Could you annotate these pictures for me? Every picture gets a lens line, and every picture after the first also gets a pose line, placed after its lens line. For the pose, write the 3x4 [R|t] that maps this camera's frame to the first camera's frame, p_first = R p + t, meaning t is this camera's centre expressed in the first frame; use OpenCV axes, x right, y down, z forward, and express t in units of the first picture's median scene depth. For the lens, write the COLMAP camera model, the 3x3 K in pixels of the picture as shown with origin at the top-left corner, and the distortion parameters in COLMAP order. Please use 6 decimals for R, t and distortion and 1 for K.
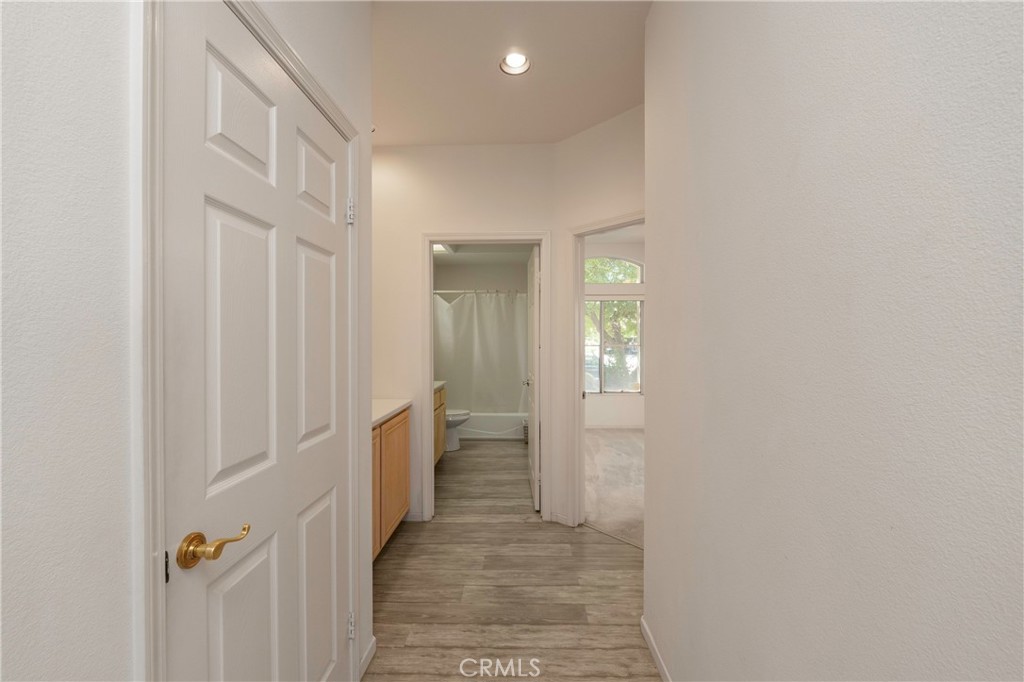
lens RADIAL K [[428.2, 0, 513.2], [0, 428.2, 340.1], [0, 0, 1]] dist [-0.000083, -0.000067]
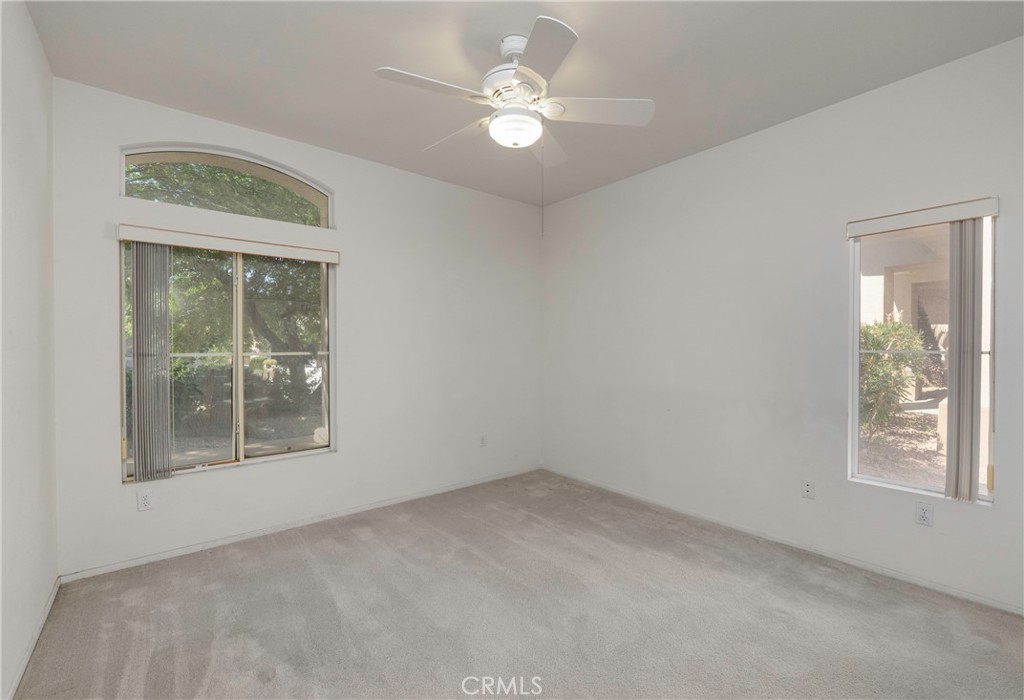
lens RADIAL K [[433.7, 0, 512.8], [0, 433.7, 351.9], [0, 0, 1]] dist [-0.001100, -0.000005]
pose [[0.765708, 0.000471, 0.643188, 0.064039], [-0.003890, 0.999985, 0.003898, 0.004431], [-0.643177, -0.005486, 0.765698, 0.226298]]
